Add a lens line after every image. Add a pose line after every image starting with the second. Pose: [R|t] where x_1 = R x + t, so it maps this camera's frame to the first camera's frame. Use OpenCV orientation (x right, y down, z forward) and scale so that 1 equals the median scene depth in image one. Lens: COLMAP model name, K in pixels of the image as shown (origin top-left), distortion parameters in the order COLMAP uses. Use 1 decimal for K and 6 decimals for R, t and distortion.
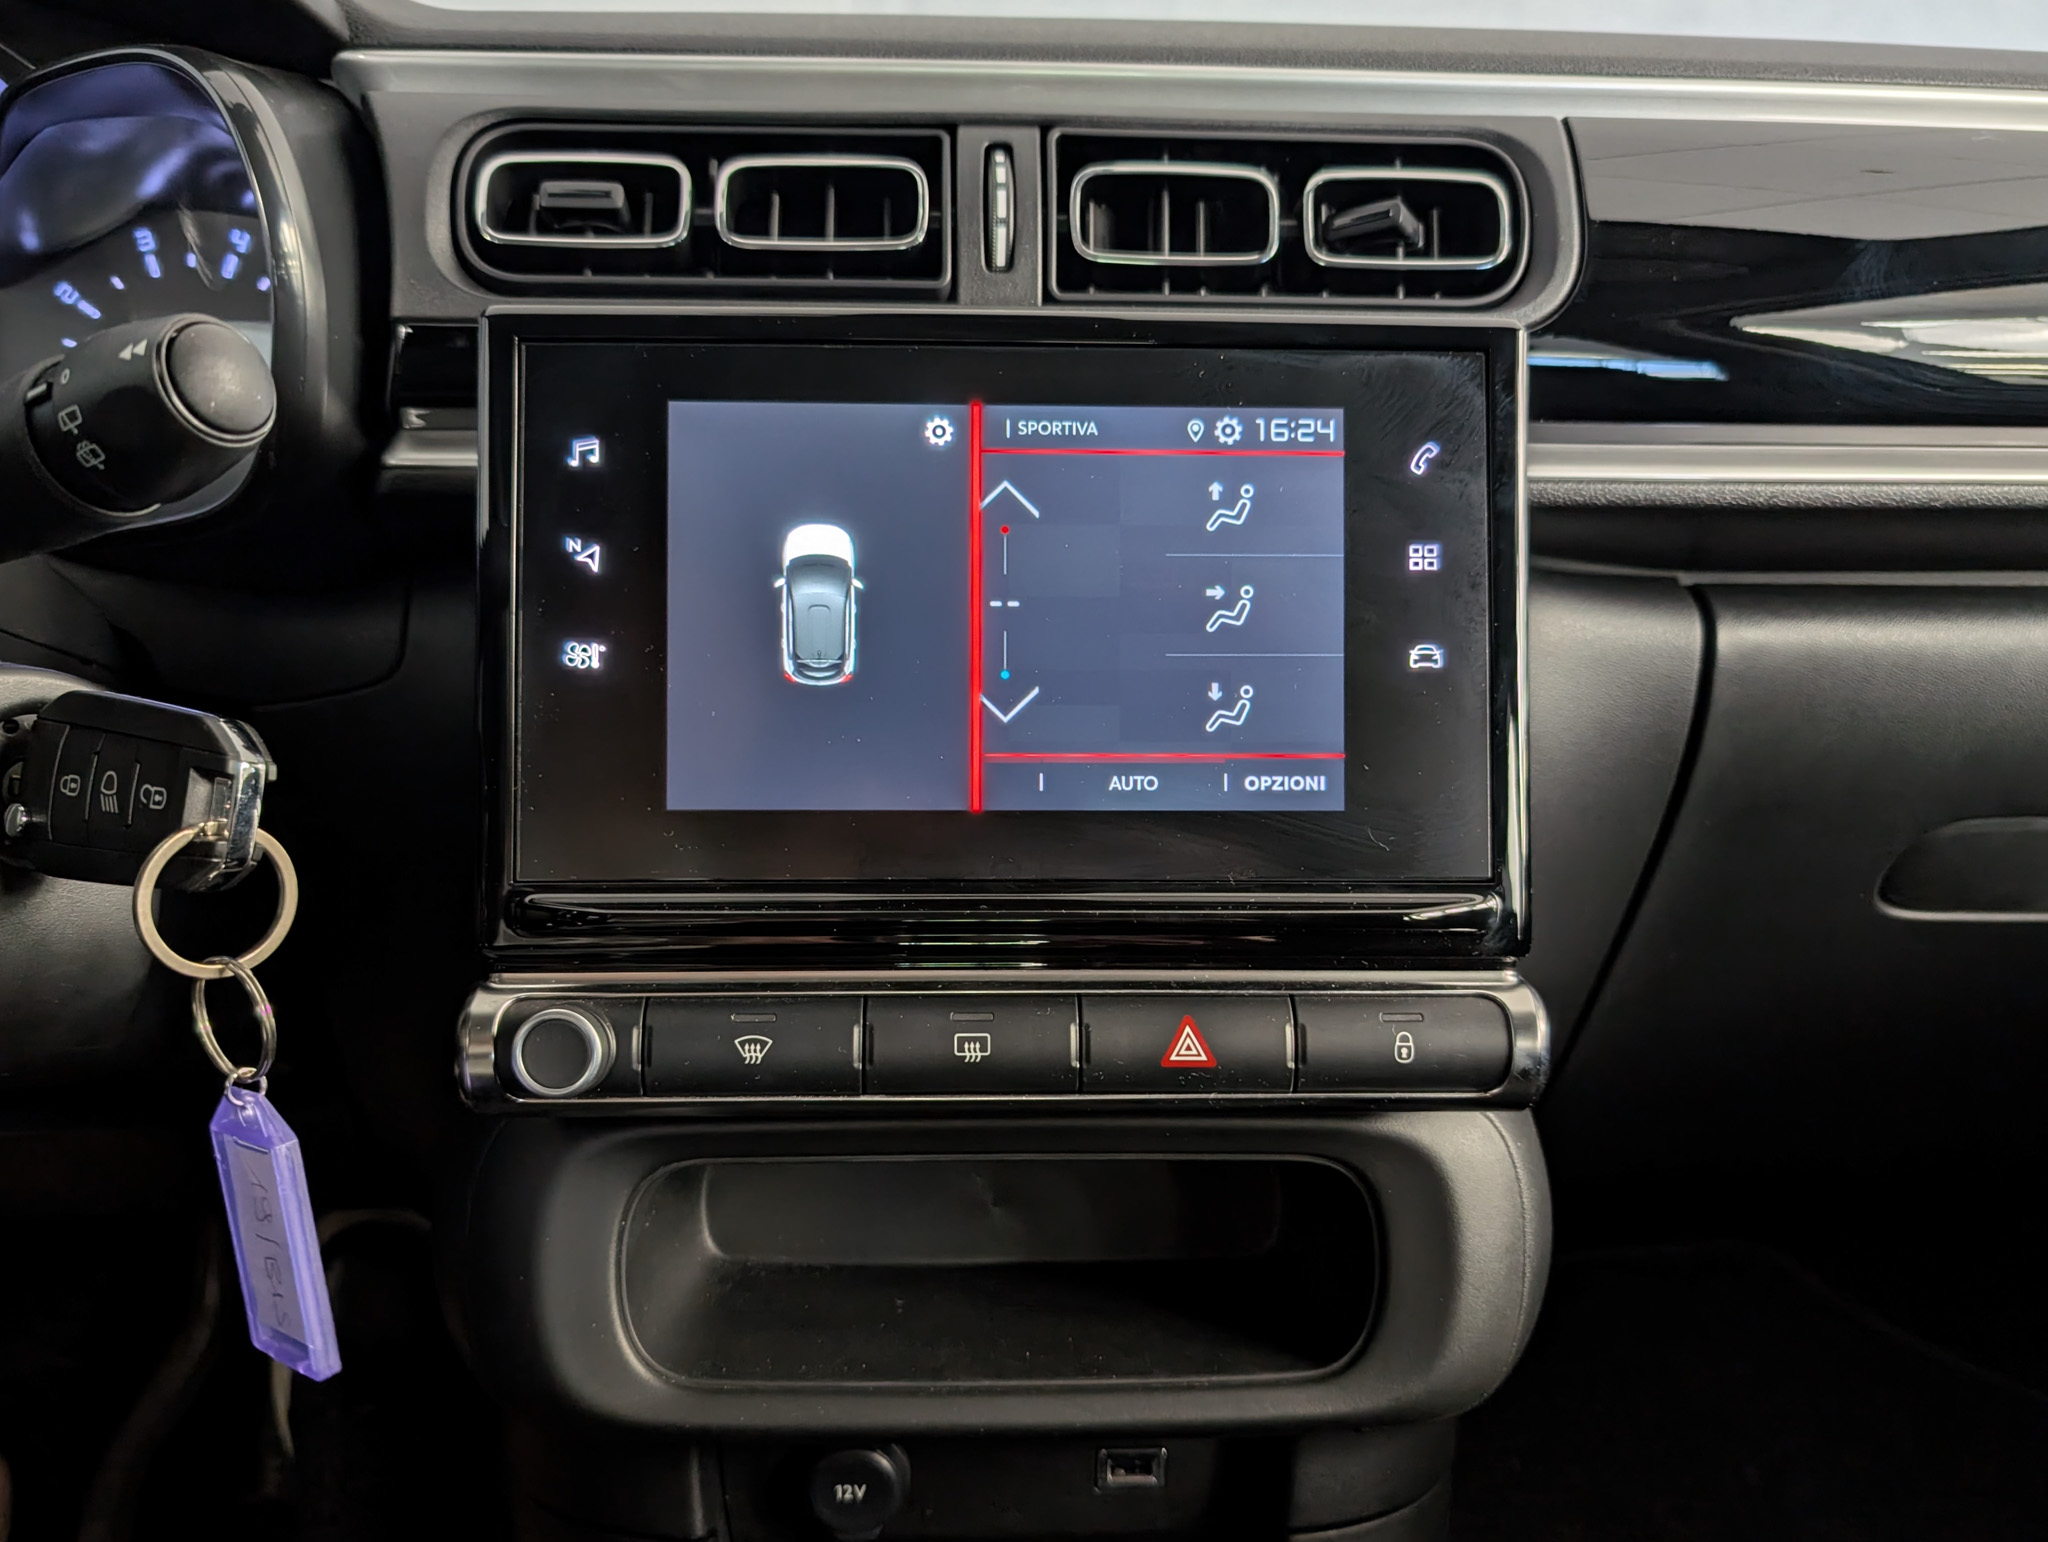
lens RADIAL K [[1562.1, 0, 1017.3], [0, 1562.1, 822.5], [0, 0, 1]] dist [0.020510, -0.015819]
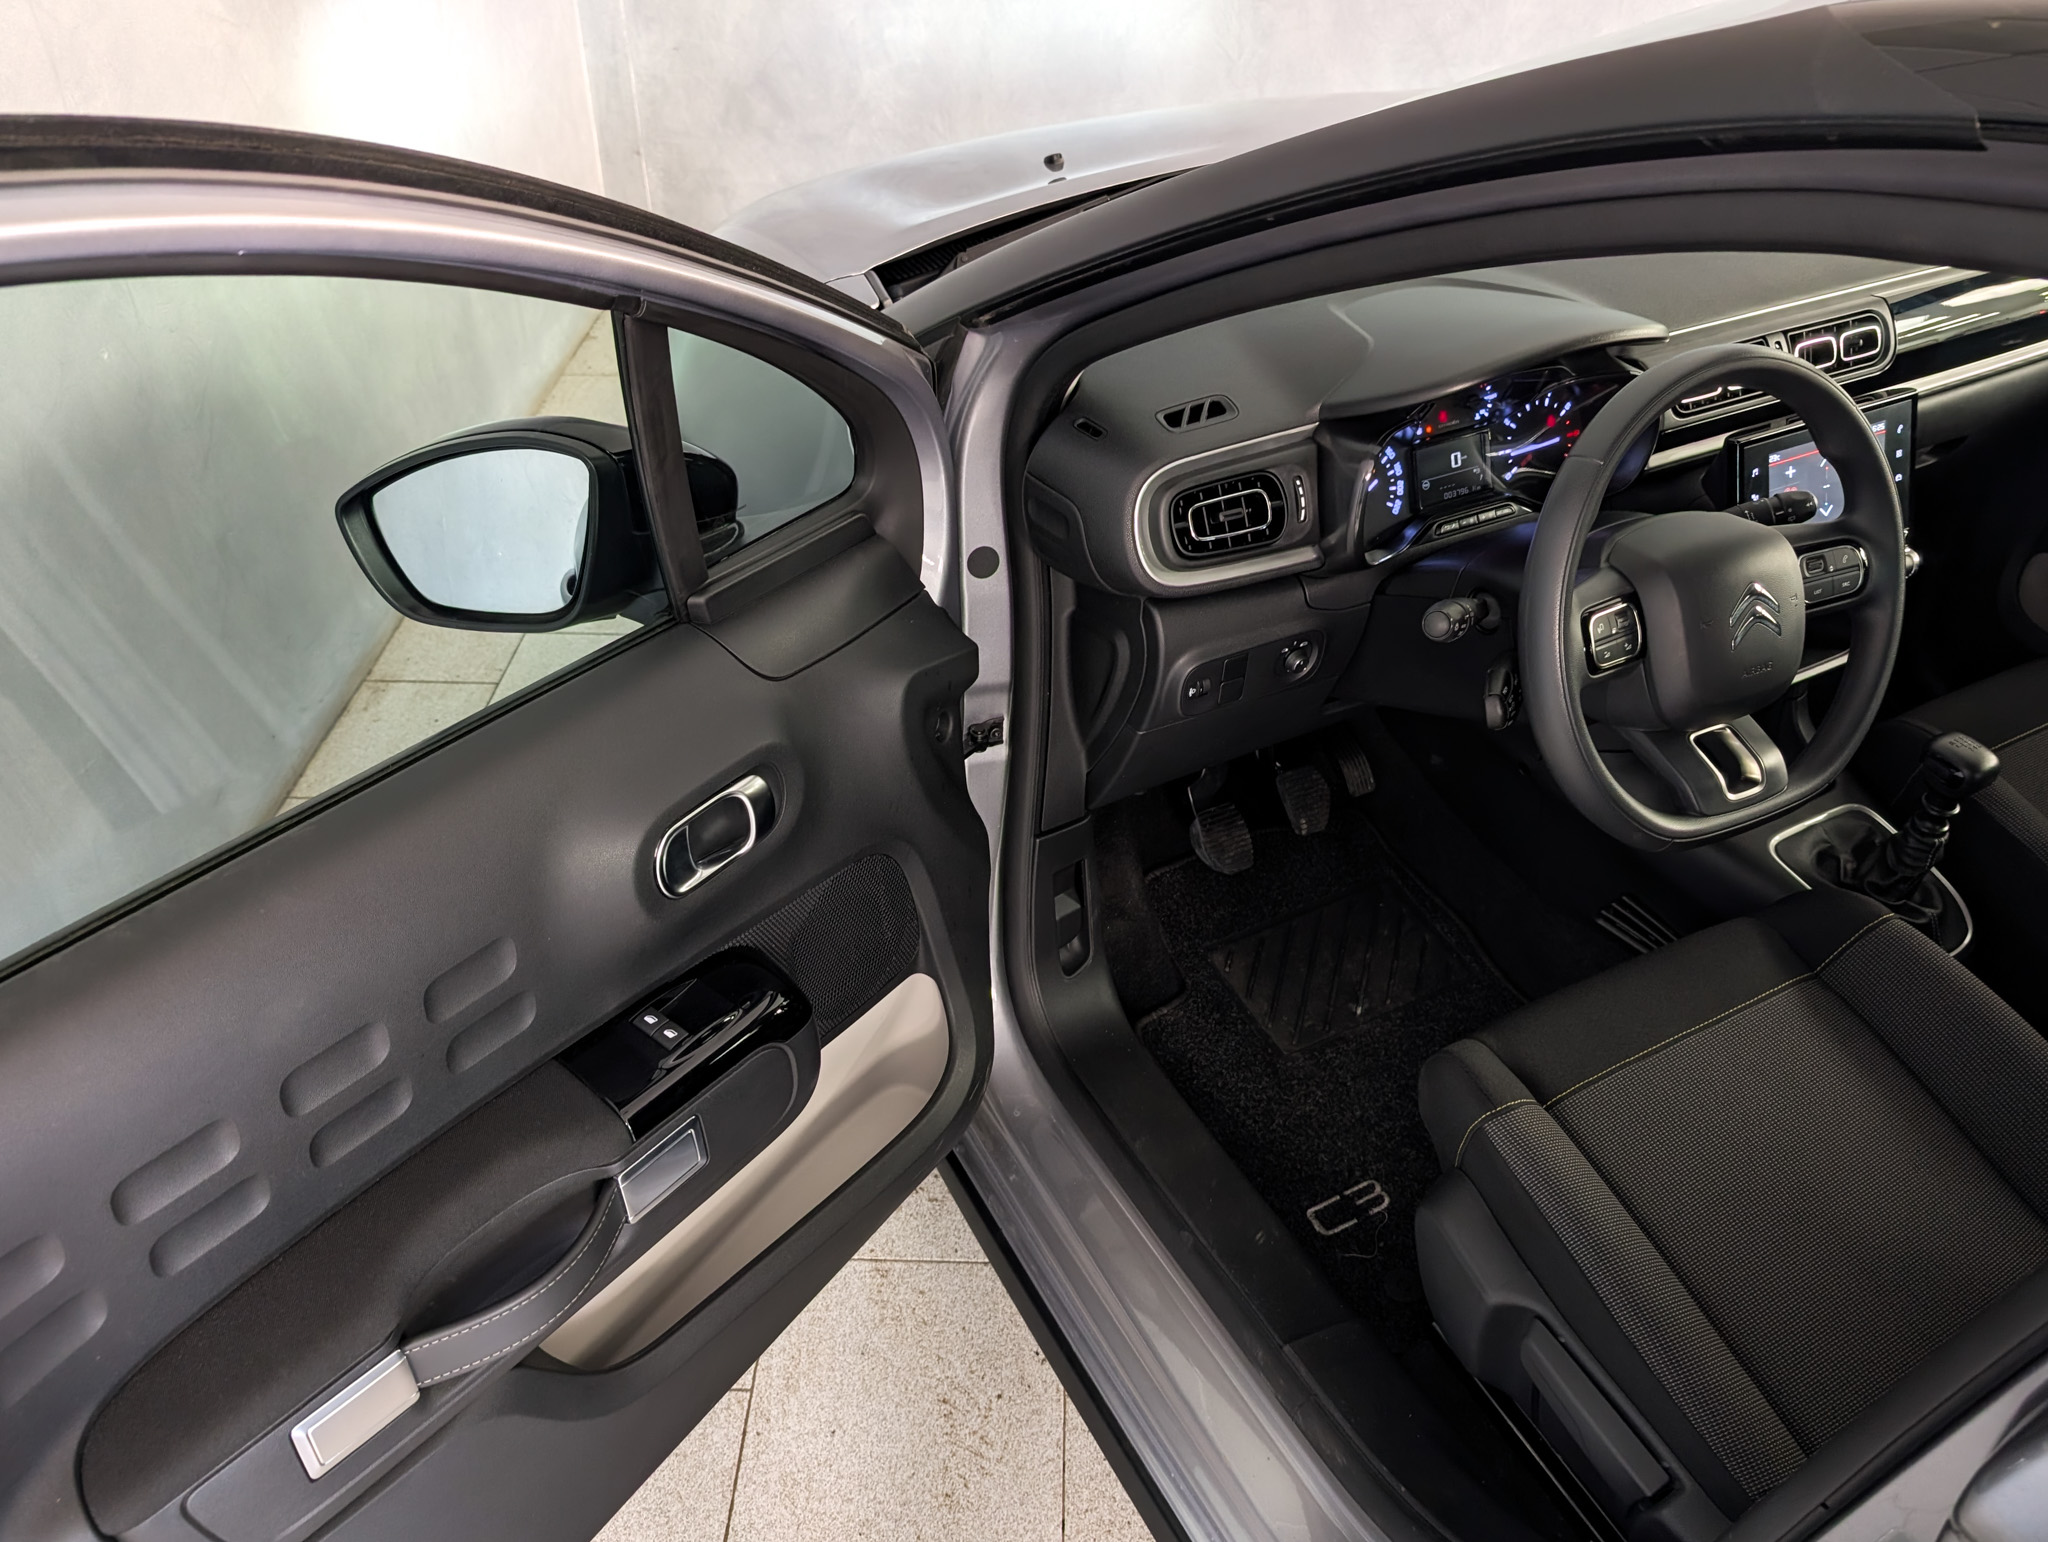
lens RADIAL K [[1562.1, 0, 1048.4], [0, 1562.1, 762.7], [0, 0, 1]] dist [0.020510, -0.015819]
pose [[0.896675, -0.269289, 0.351366, -3.101075], [0.138528, 0.924528, 0.355046, -1.085125], [-0.420457, -0.269687, 0.866305, -1.687022]]
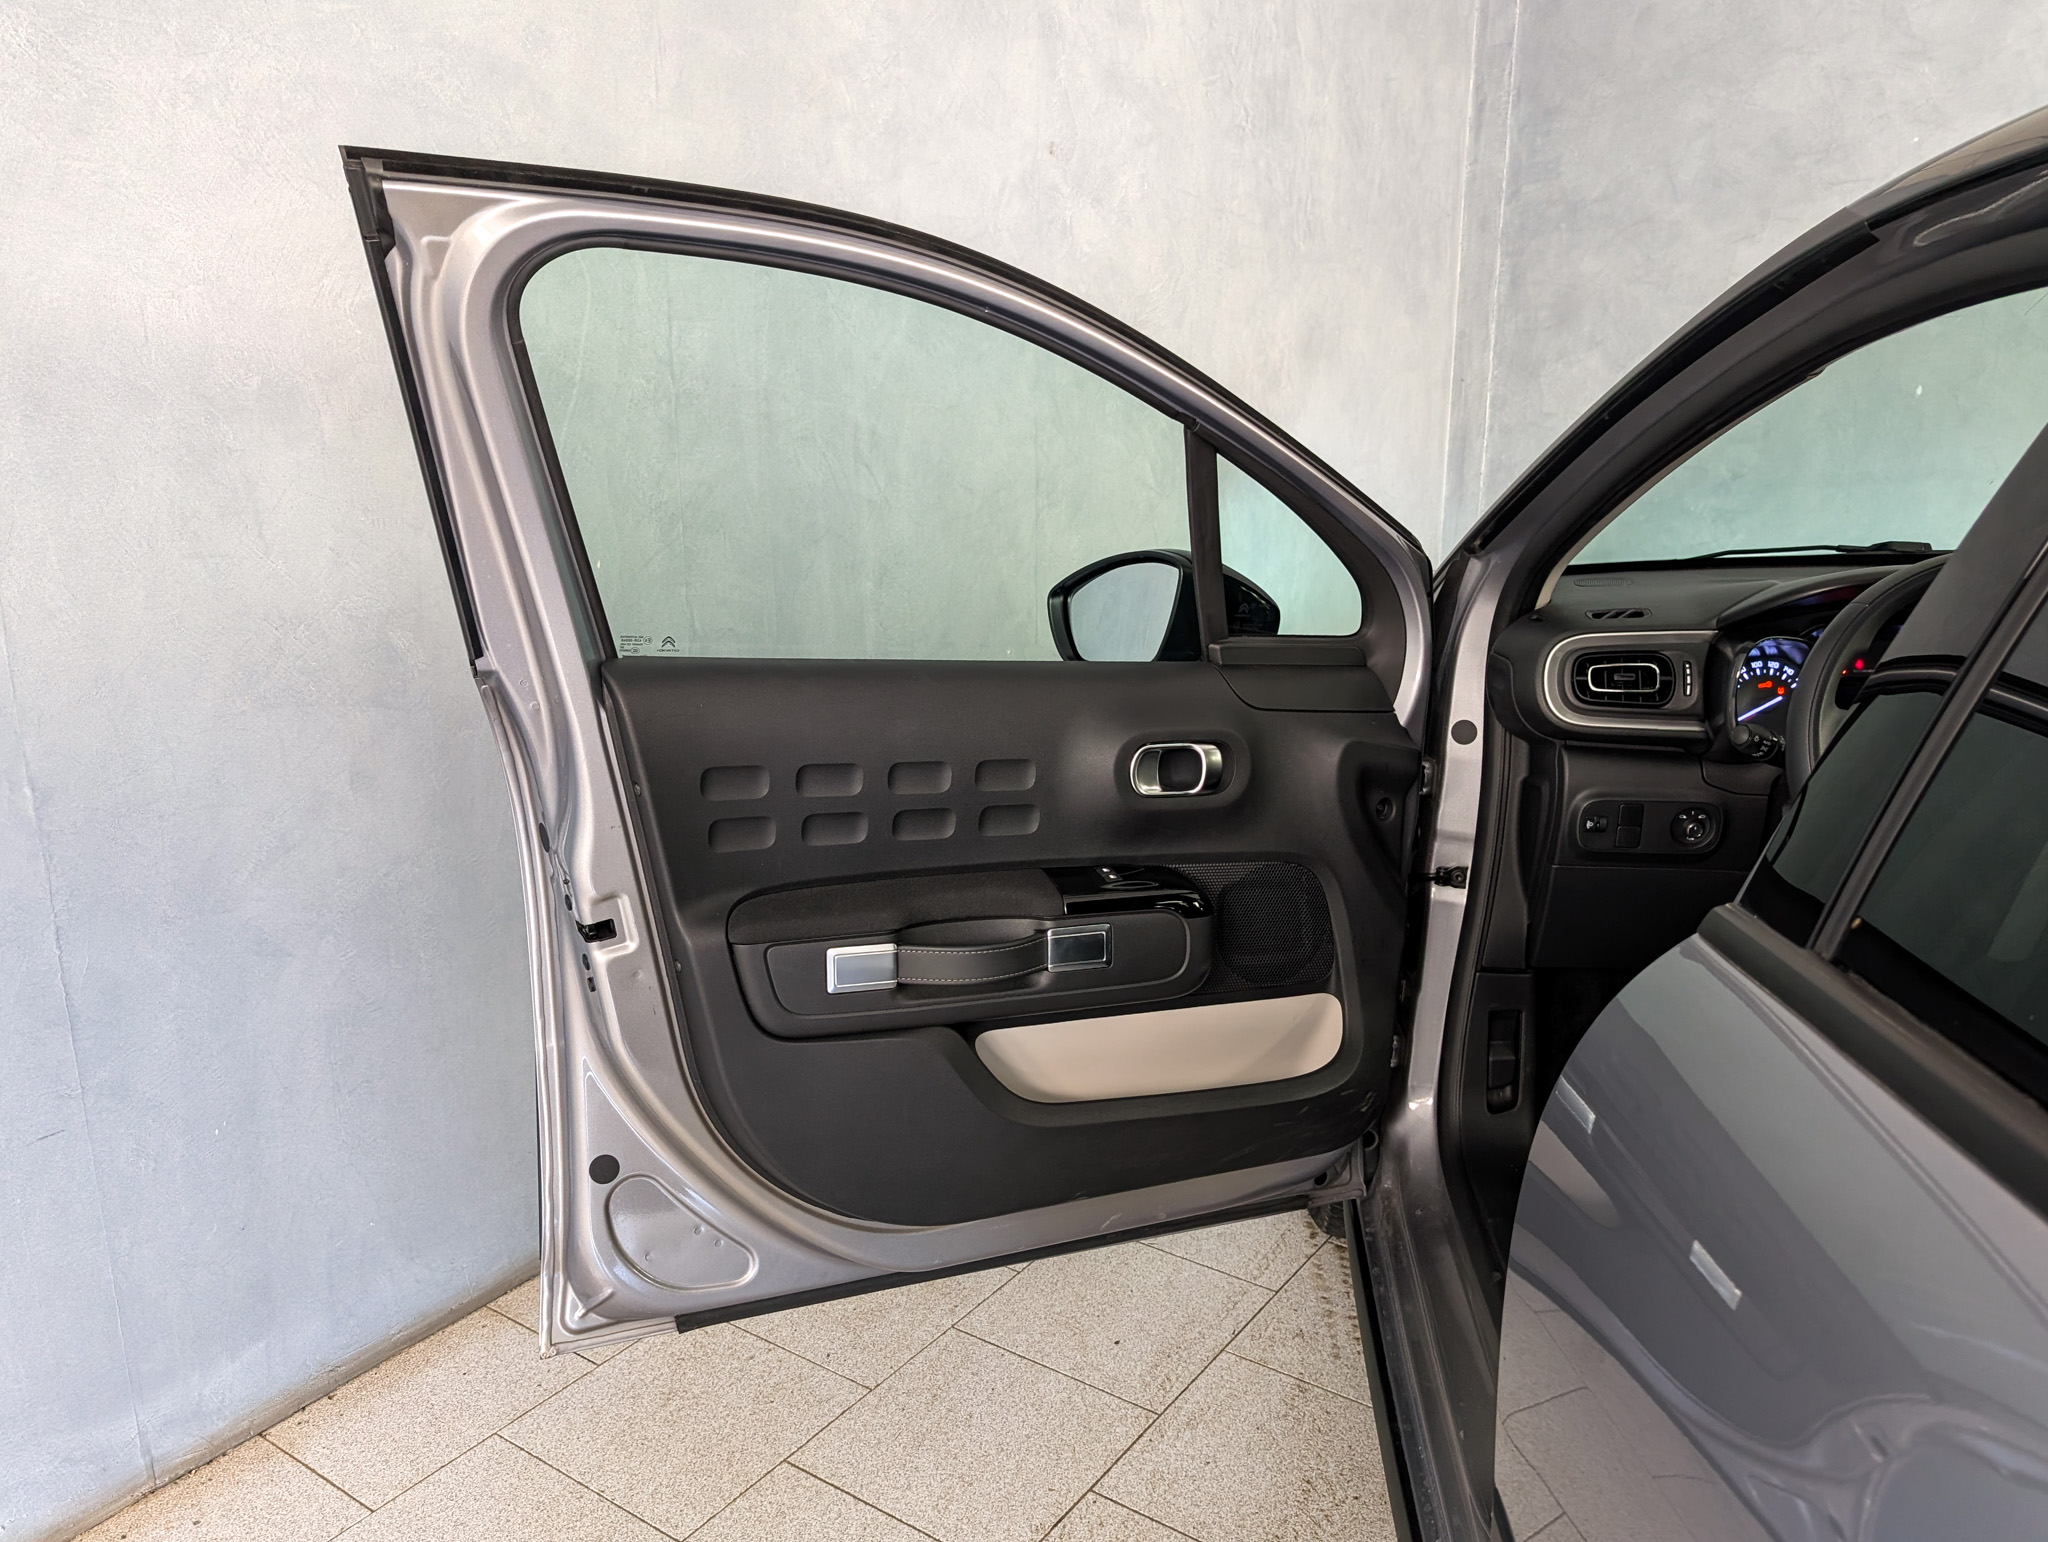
lens RADIAL K [[1562.1, 0, 1056.0], [0, 1562.1, 761.8], [0, 0, 1]] dist [0.020510, -0.015819]
pose [[0.992236, 0.013938, -0.123585, -2.522725], [-0.022811, 0.997239, -0.070675, 0.174267], [0.122259, 0.072945, 0.989814, -3.302884]]
